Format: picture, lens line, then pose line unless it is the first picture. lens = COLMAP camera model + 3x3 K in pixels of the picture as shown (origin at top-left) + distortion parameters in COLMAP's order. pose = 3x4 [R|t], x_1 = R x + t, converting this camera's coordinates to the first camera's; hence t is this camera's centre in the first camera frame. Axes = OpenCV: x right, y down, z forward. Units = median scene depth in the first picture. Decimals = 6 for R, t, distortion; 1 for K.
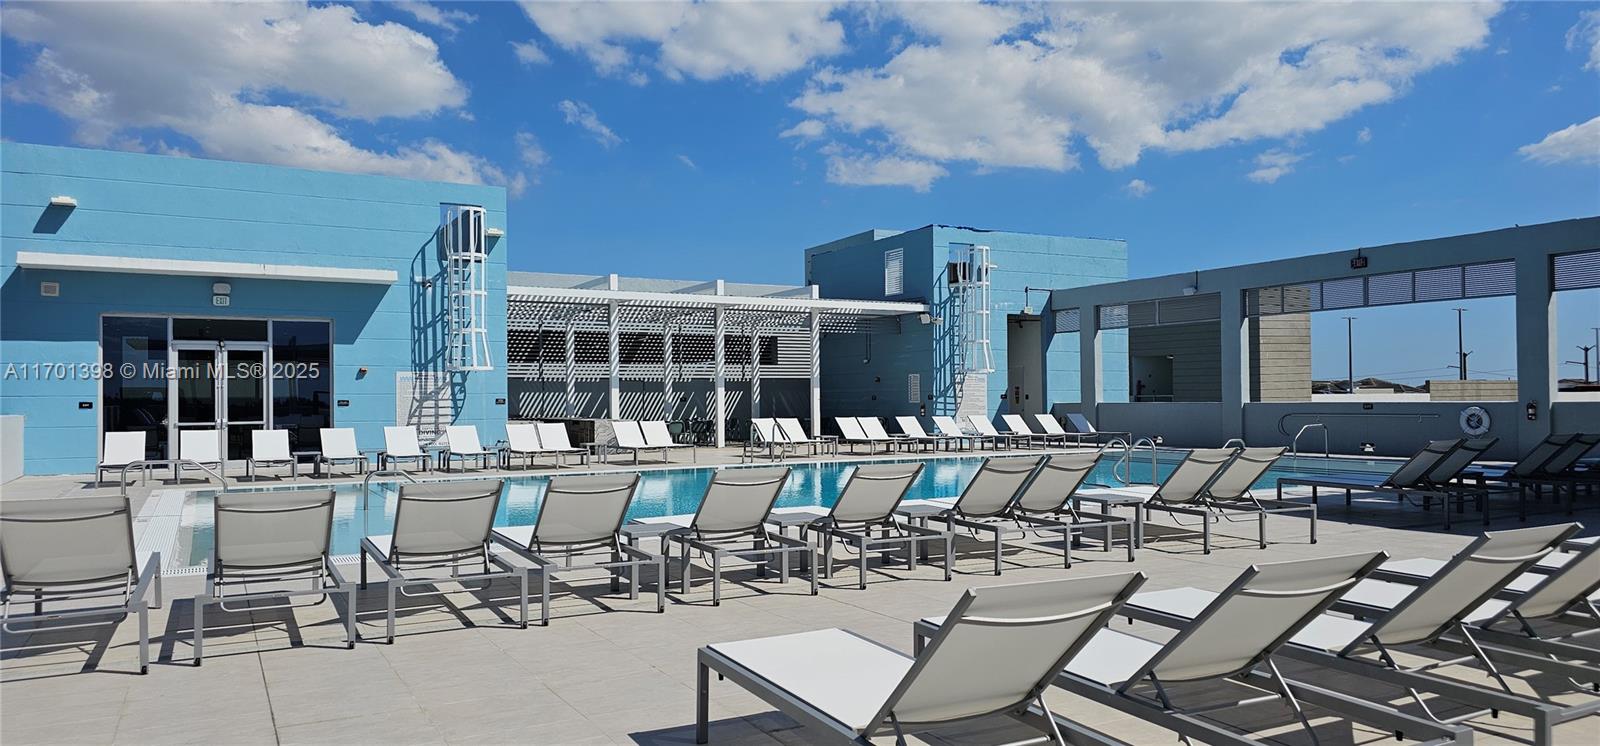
lens RADIAL K [[1068.9, 0, 809.4], [0, 1068.9, 384.3], [0, 0, 1]] dist [0.063788, -0.078481]
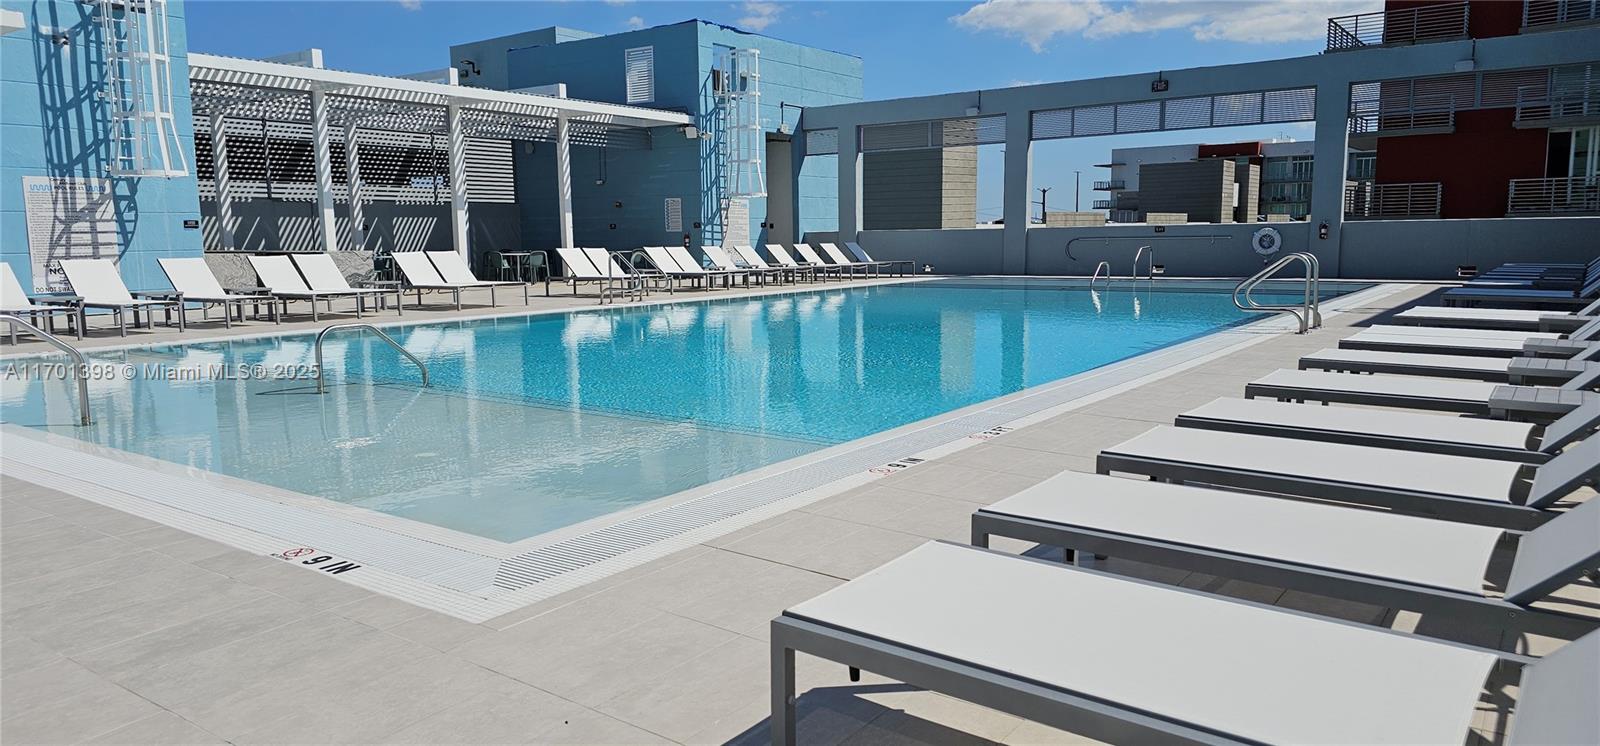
lens RADIAL K [[1068.9, 0, 809.4], [0, 1068.9, 384.3], [0, 0, 1]] dist [0.063788, -0.078481]
pose [[0.904370, -0.062375, 0.422167, -0.221096], [-0.000339, 0.989155, 0.146872, 0.015015], [-0.426750, -0.132970, 0.894541, 0.190137]]
